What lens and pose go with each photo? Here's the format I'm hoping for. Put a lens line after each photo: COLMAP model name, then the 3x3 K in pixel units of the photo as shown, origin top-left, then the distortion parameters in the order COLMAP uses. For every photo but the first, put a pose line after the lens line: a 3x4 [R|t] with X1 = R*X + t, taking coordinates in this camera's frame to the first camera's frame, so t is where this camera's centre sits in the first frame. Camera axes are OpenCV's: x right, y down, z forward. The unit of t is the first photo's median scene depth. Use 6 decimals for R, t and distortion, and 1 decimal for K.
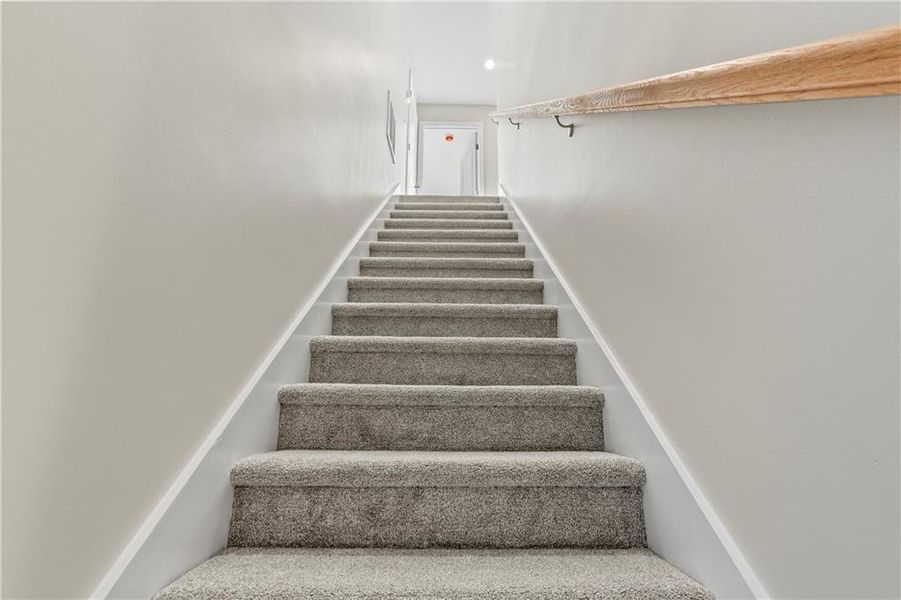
lens RADIAL K [[422.6, 0, 448.0], [0, 422.6, 314.6], [0, 0, 1]] dist [-0.004211, -0.000144]
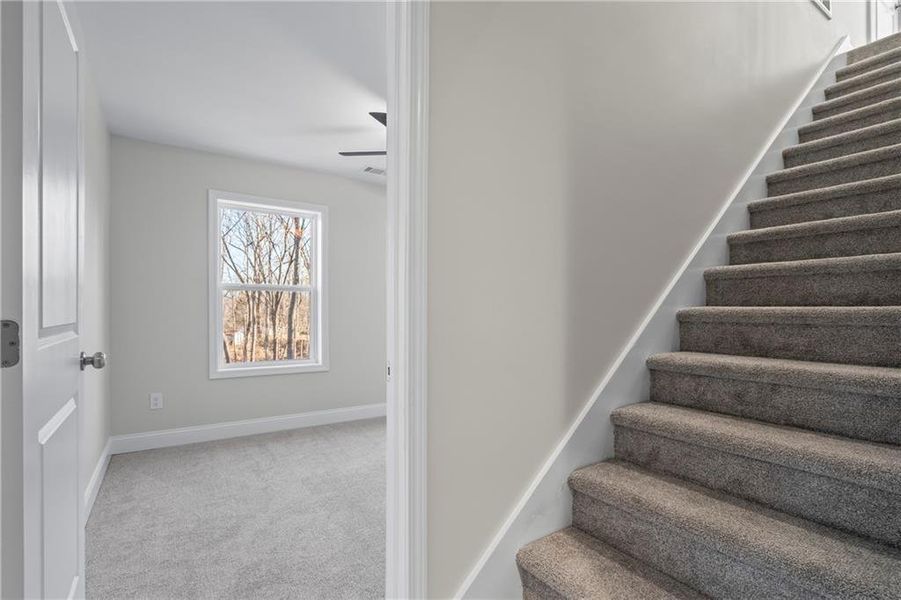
lens RADIAL K [[422.6, 0, 448.0], [0, 422.6, 314.6], [0, 0, 1]] dist [-0.004211, -0.000144]
pose [[0.551229, 0.001250, -0.834353, 0.400649], [0.198735, 0.971021, 0.132752, -0.173435], [0.810340, -0.238992, 0.535006, -0.457907]]
